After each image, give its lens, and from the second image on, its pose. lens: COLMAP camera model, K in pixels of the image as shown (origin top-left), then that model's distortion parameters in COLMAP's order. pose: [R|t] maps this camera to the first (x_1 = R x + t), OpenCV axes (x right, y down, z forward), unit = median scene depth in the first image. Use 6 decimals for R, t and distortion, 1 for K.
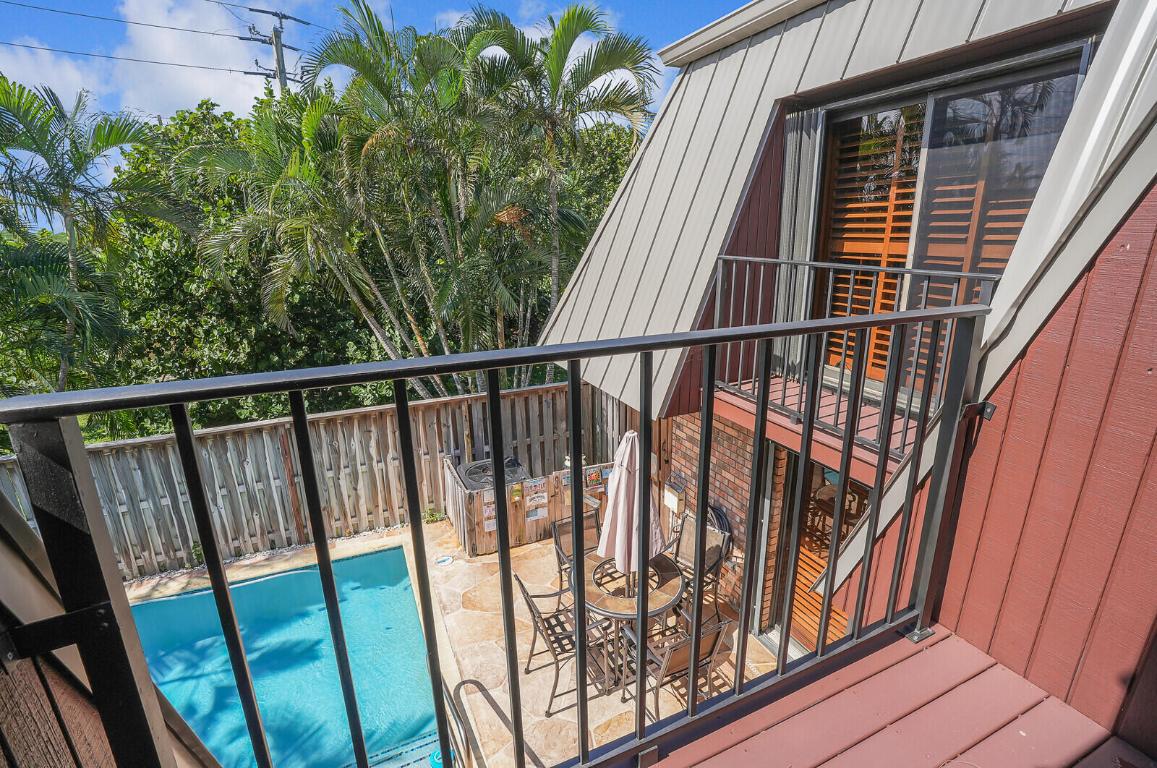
lens RADIAL K [[542.8, 0, 582.0], [0, 542.8, 383.1], [0, 0, 1]] dist [-0.071195, 0.028949]
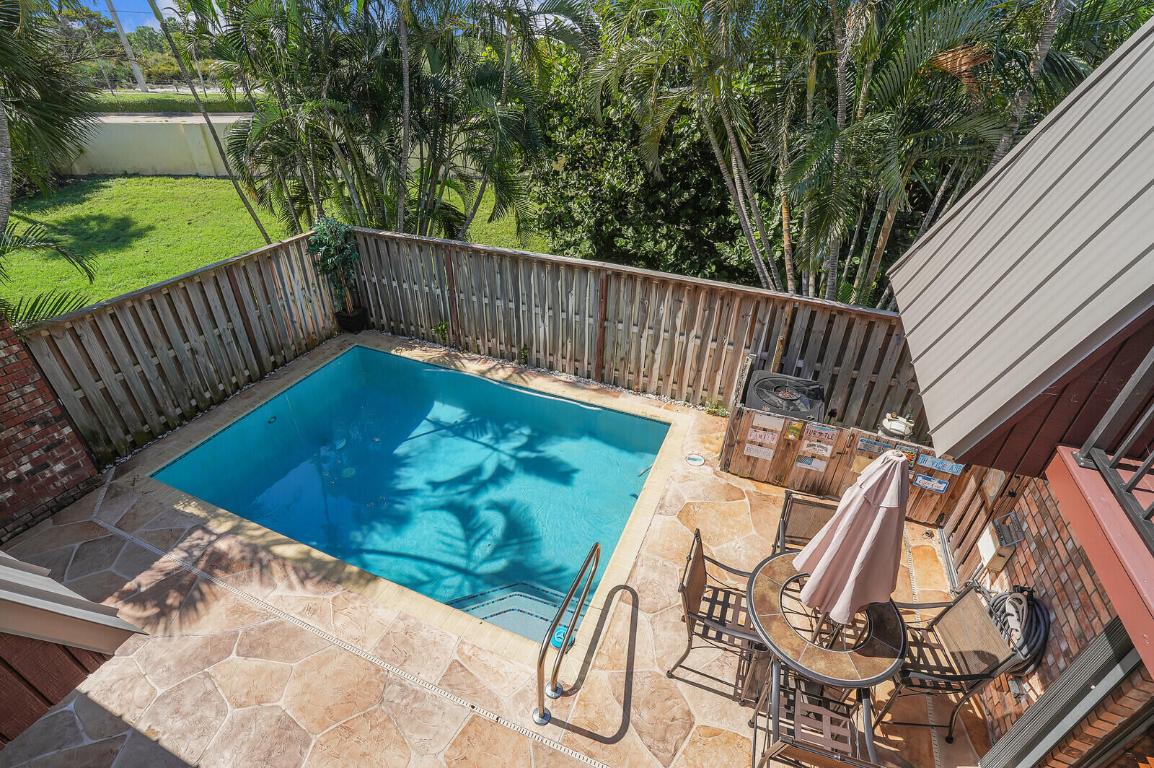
lens RADIAL K [[541.3, 0, 580.4], [0, 541.3, 383.1], [0, 0, 1]] dist [-0.071195, 0.028949]
pose [[0.691388, 0.407274, -0.596750, 0.109505], [-0.225752, 0.906395, 0.357049, -0.080242], [0.686308, -0.112141, 0.718614, 0.184301]]
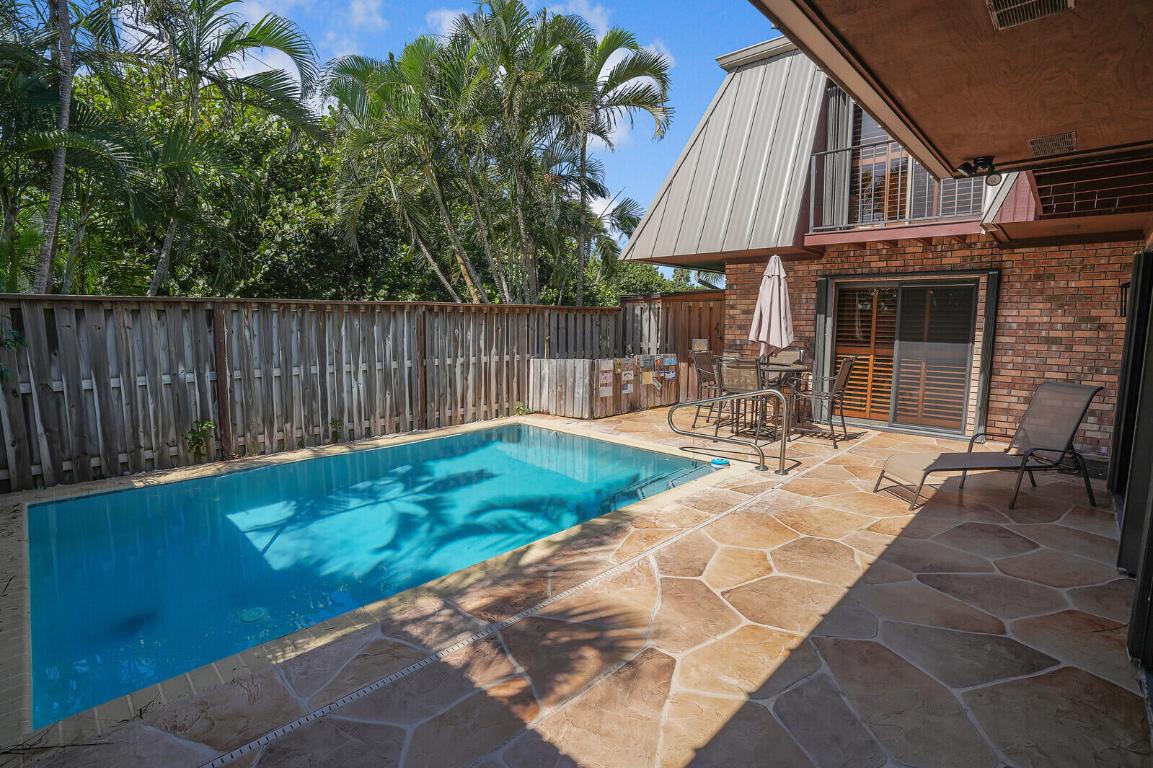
lens RADIAL K [[550.0, 0, 576.5], [0, 550.0, 384.0], [0, 0, 1]] dist [-0.057032, 0.024255]
pose [[0.923915, -0.023320, 0.381885, -0.663372], [0.084783, 0.985804, -0.144922, 0.401203], [-0.373085, 0.166273, 0.912777, -0.098645]]
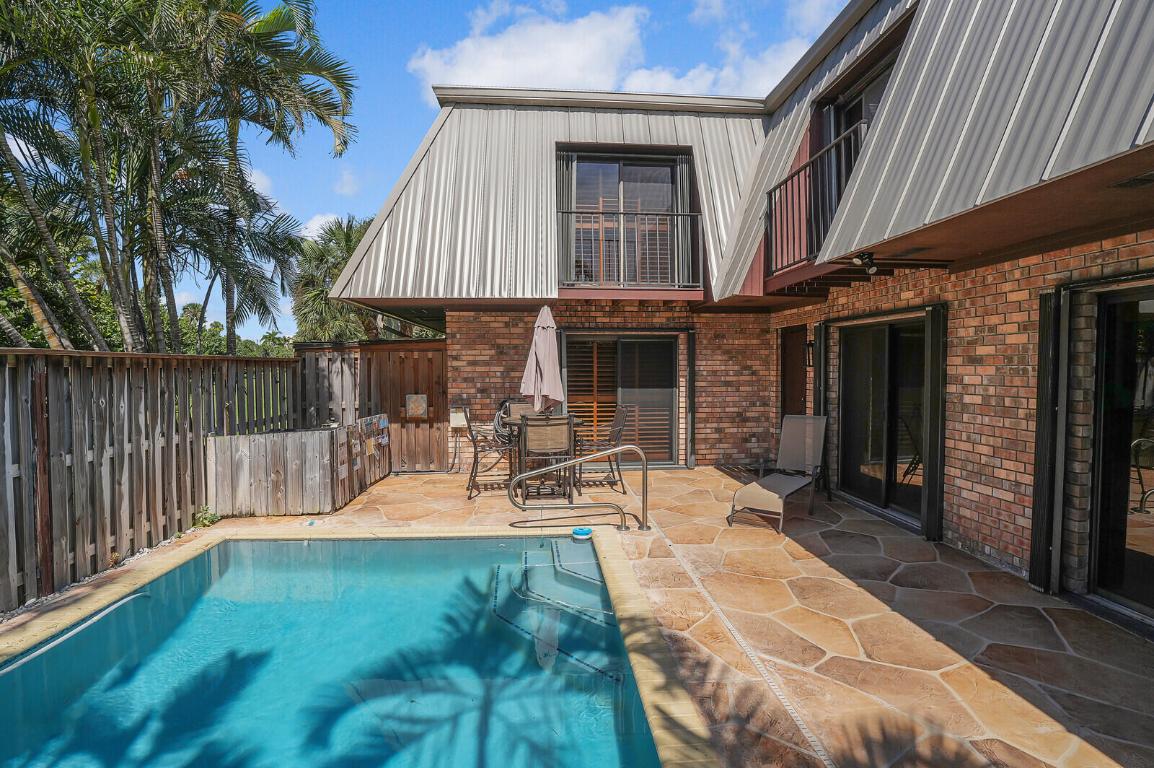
lens RADIAL K [[566.0, 0, 582.1], [0, 566.0, 376.4], [0, 0, 1]] dist [-0.068358, 0.026846]
pose [[0.337627, -0.001677, 0.941278, -0.867300], [0.257736, 0.961946, -0.090733, 0.284988], [-0.905307, 0.273235, 0.325211, 0.279790]]
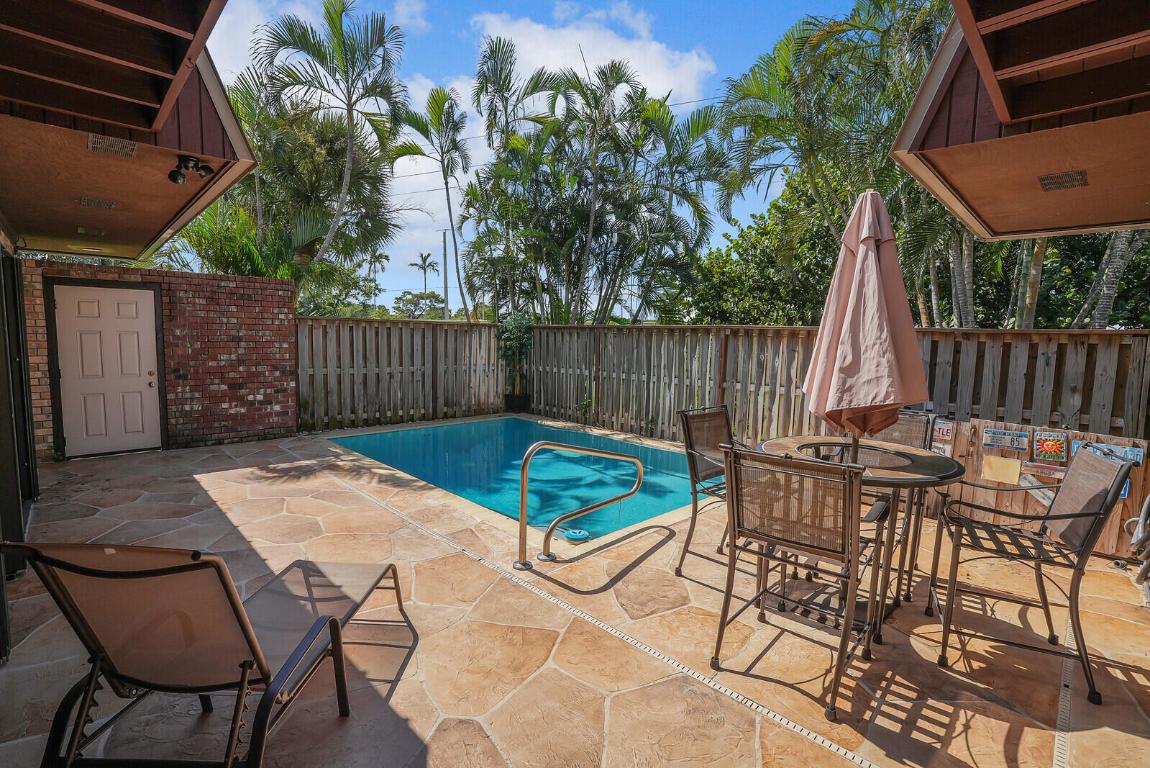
lens RADIAL K [[539.5, 0, 578.4], [0, 539.5, 383.1], [0, 0, 1]] dist [-0.071195, 0.028949]
pose [[0.352800, 0.107094, -0.929550, 0.364616], [-0.283686, 0.958913, 0.002808, 0.255416], [0.891658, 0.262710, 0.368685, 0.327173]]
